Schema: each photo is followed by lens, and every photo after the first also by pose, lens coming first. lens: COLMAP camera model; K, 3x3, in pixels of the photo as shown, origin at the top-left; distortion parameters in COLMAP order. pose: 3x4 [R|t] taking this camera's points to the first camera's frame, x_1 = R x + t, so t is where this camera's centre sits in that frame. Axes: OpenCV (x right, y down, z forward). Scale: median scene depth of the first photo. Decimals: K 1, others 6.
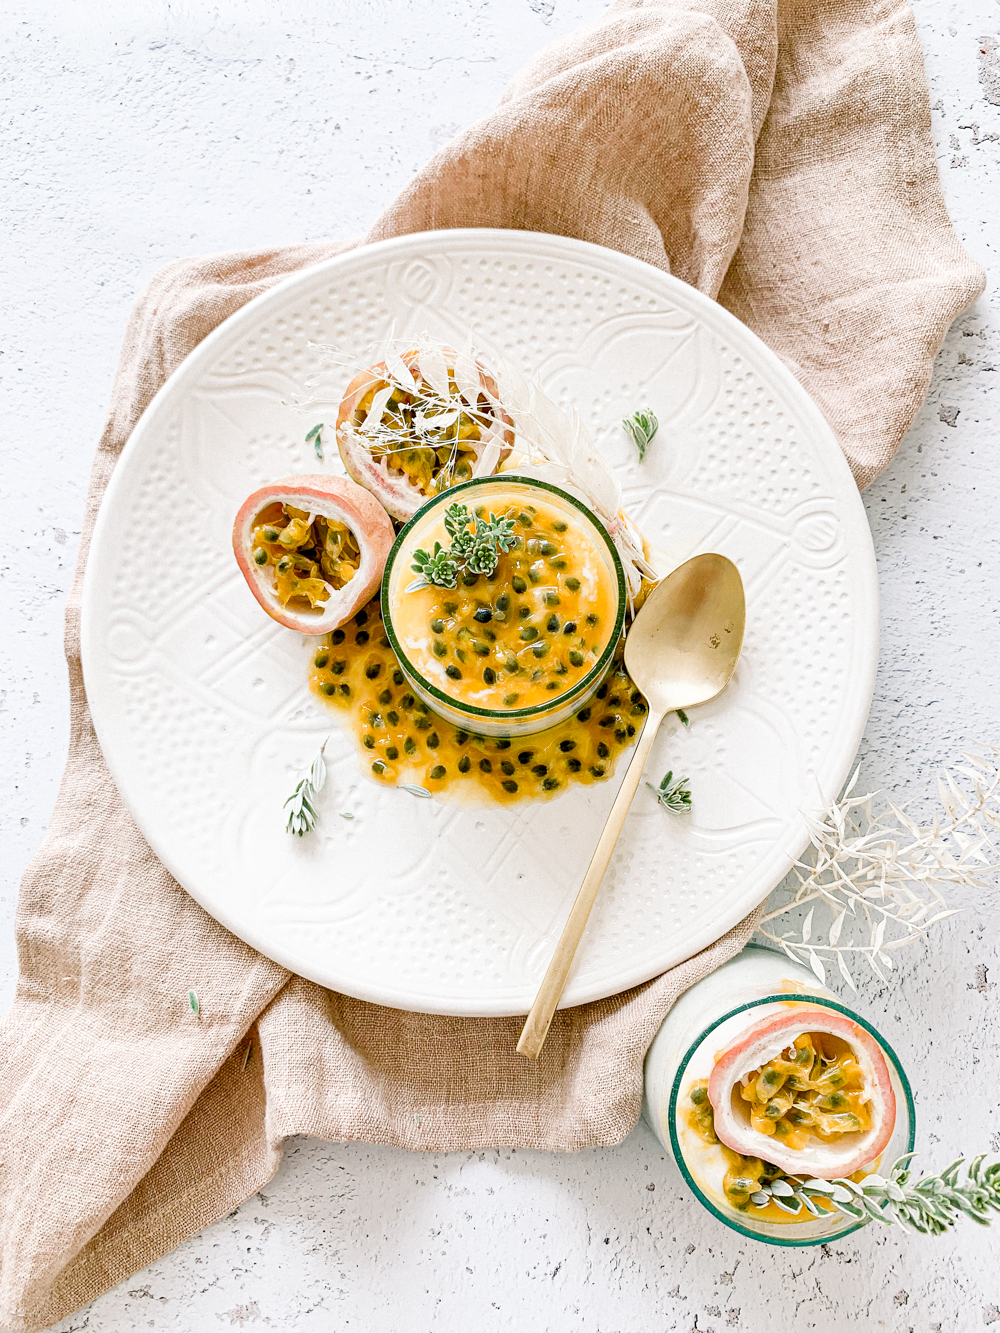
lens RADIAL K [[1008.6, 0, 500.0], [0, 1008.6, 666.5], [0, 0, 1]] dist [-0.002836, -0.007497]
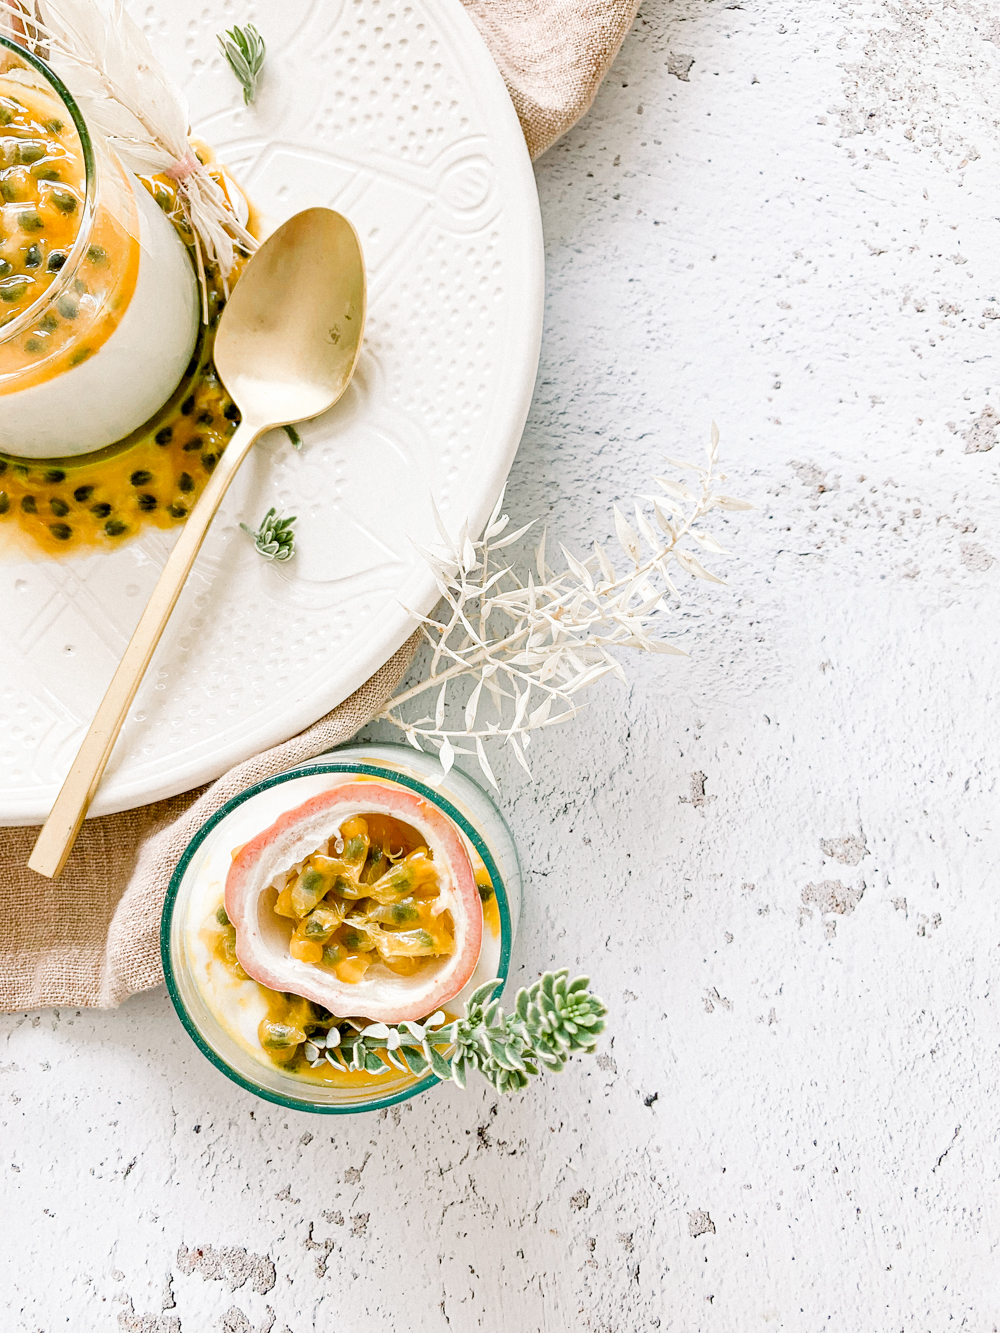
lens RADIAL K [[993.8, 0, 500.0], [0, 993.8, 666.5], [0, 0, 1]] dist [-0.001242, -0.003105]
pose [[0.999908, -0.002158, 0.013395, 0.327231], [0.001697, 0.999409, 0.034341, 0.195839], [-0.013461, -0.034315, 0.999320, 0.257928]]
